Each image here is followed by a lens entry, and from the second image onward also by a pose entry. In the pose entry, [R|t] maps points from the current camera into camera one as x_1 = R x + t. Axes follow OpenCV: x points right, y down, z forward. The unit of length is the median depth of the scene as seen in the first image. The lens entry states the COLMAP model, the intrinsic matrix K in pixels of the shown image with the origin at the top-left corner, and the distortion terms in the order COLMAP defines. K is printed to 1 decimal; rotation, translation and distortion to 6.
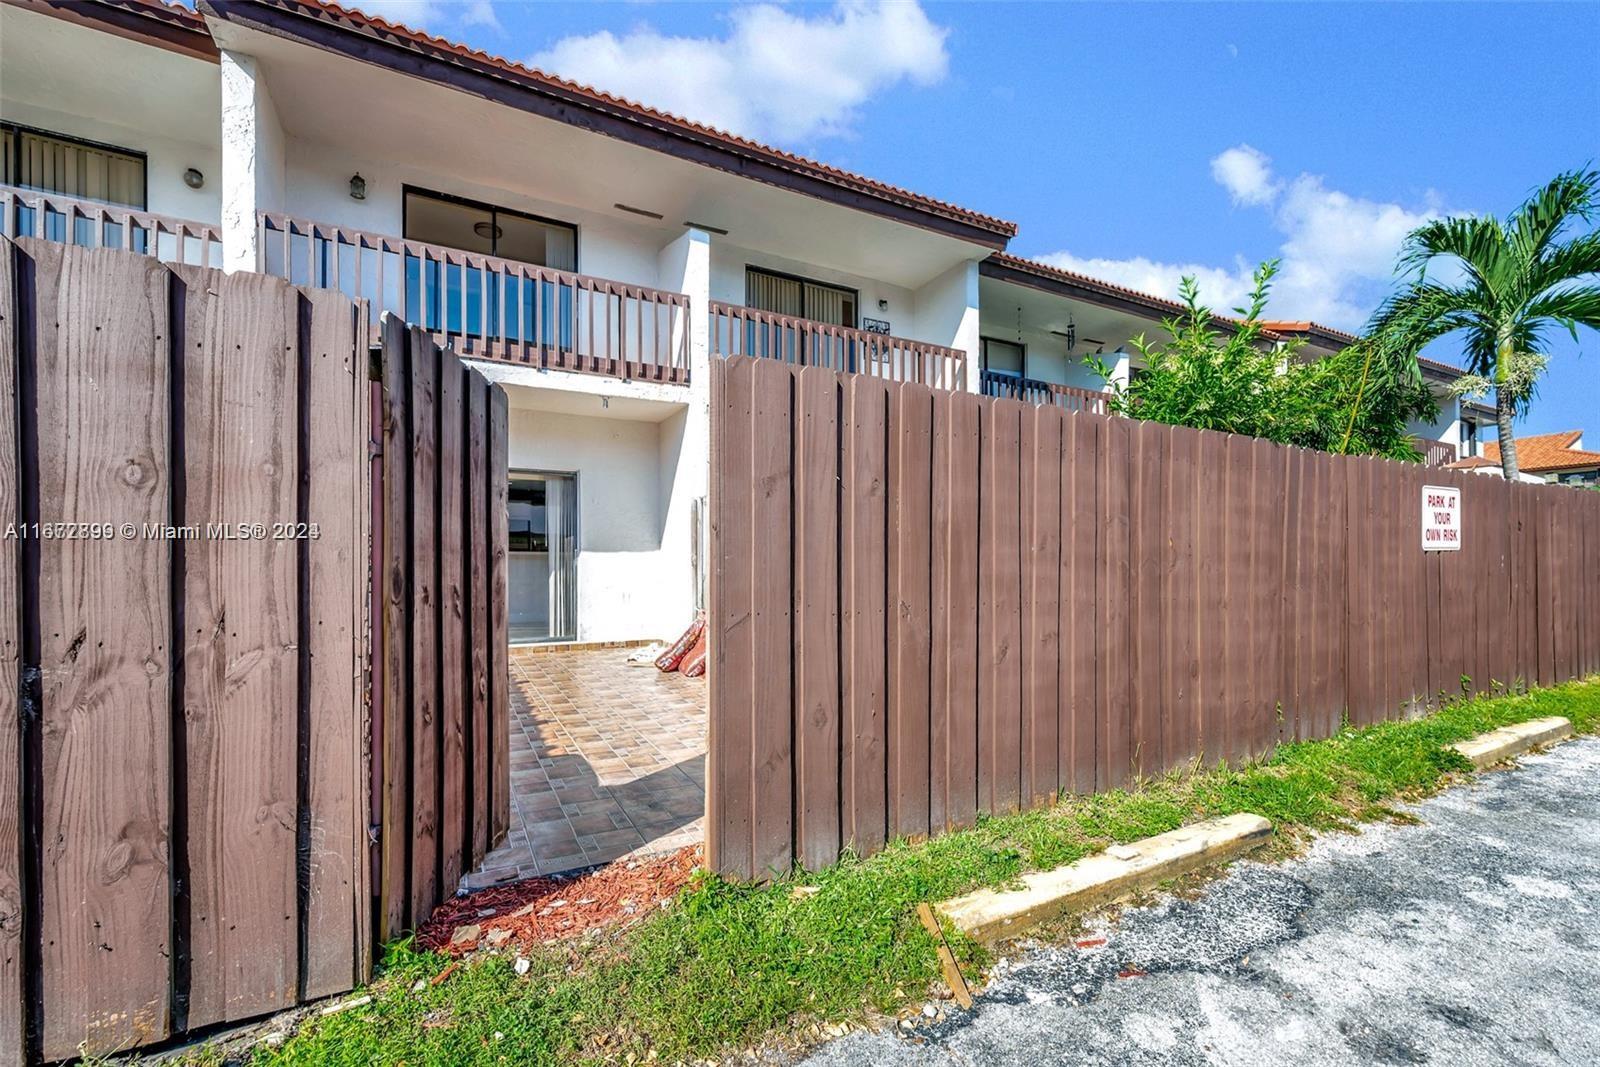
lens RADIAL K [[642.4, 0, 820.3], [0, 642.4, 554.8], [0, 0, 1]] dist [-0.001446, -0.000111]
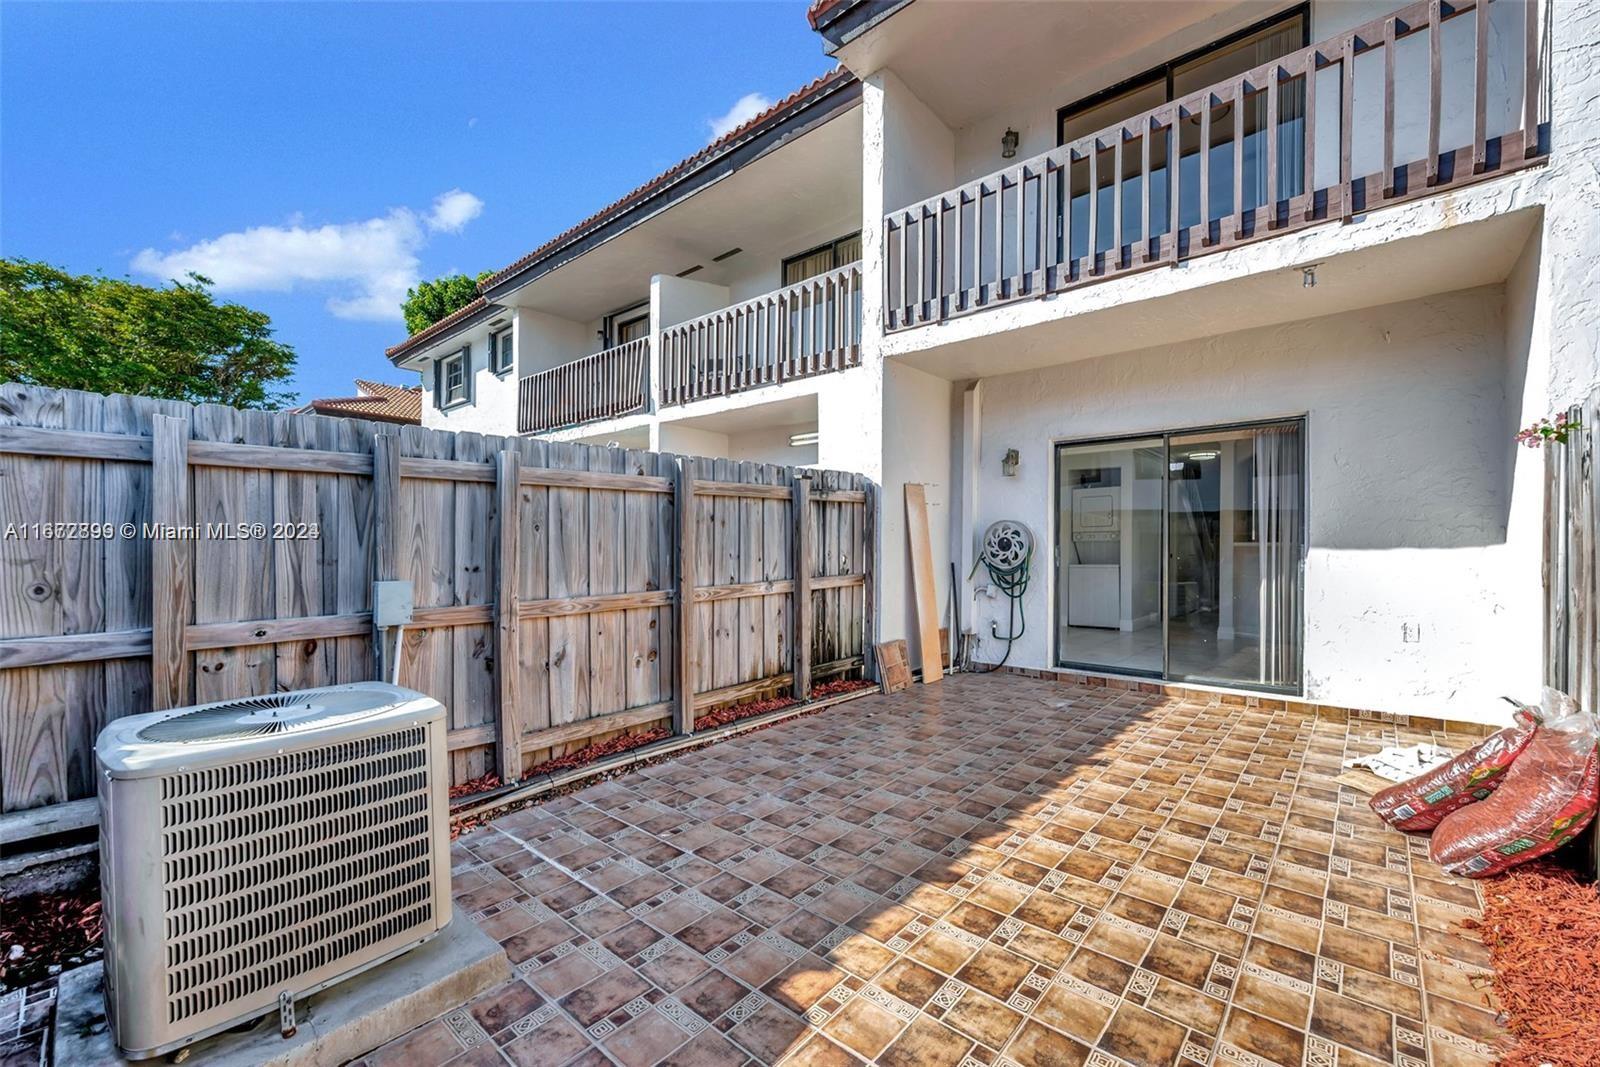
lens RADIAL K [[651.0, 0, 803.0], [0, 651.0, 549.8], [0, 0, 1]] dist [0.002293, 0.000411]
pose [[0.356082, 0.000406, -0.934454, 0.029355], [0.014074, 0.999884, 0.005798, -0.016953], [0.934349, -0.015216, 0.356035, 0.421894]]
